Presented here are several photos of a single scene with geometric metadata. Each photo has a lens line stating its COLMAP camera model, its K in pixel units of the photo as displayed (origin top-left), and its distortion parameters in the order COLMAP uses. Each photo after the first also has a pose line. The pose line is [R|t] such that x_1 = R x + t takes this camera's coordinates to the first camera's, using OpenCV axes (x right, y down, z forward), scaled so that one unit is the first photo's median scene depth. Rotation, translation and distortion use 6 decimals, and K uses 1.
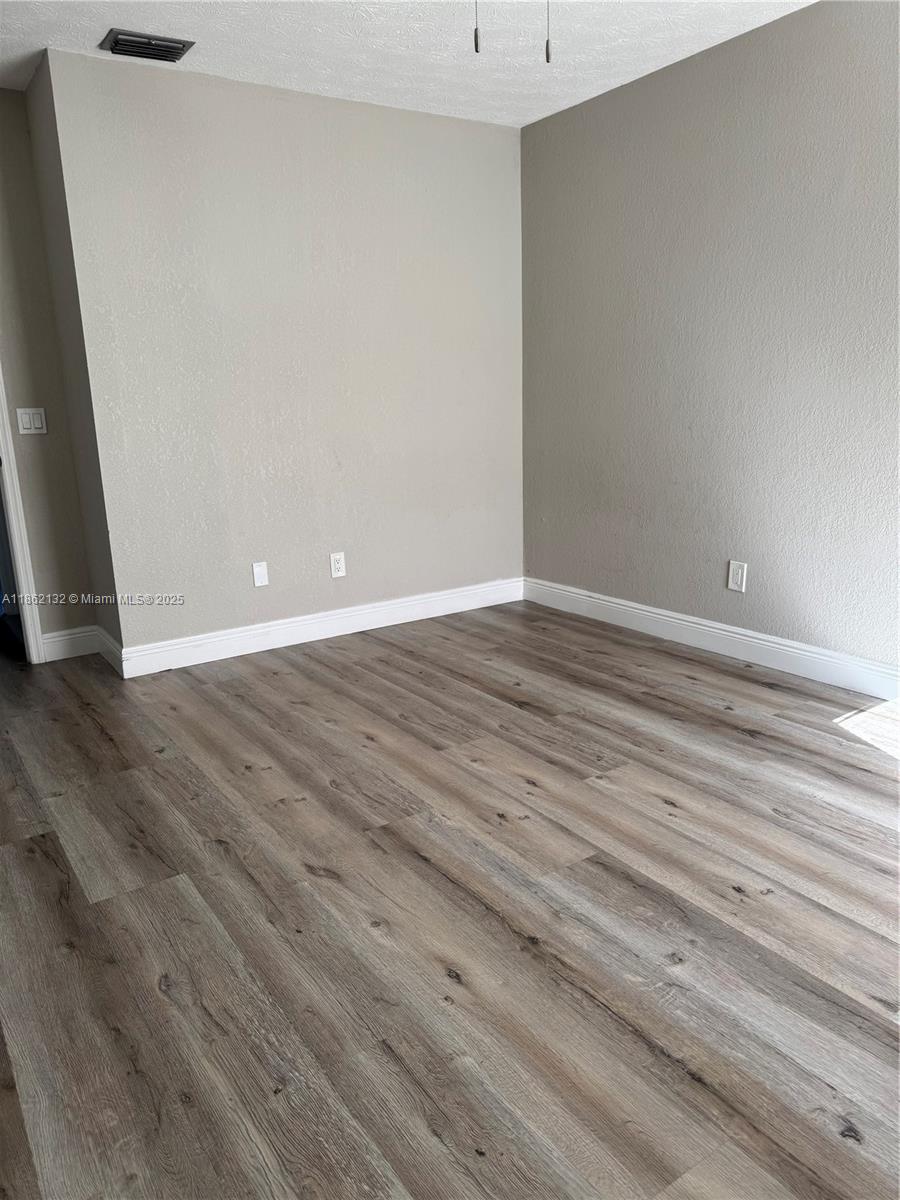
lens RADIAL K [[856.3, 0, 443.8], [0, 856.3, 605.0], [0, 0, 1]] dist [0.033476, -0.041367]
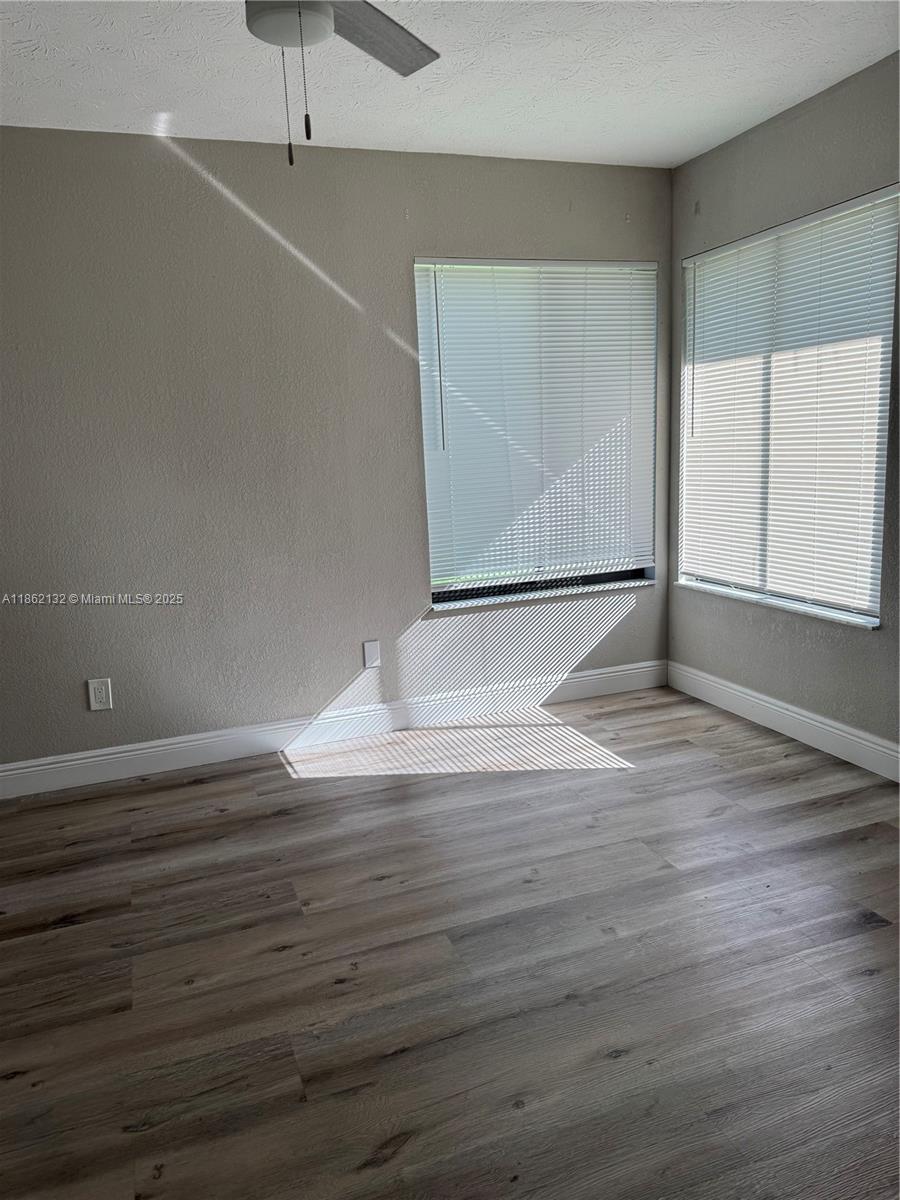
lens RADIAL K [[856.3, 0, 448.1], [0, 856.3, 601.2], [0, 0, 1]] dist [0.033476, -0.041367]
pose [[0.230752, -0.164191, 0.959059, -0.528490], [0.277259, 0.955892, 0.096939, -0.136543], [-0.932674, 0.243539, 0.266097, 0.444735]]
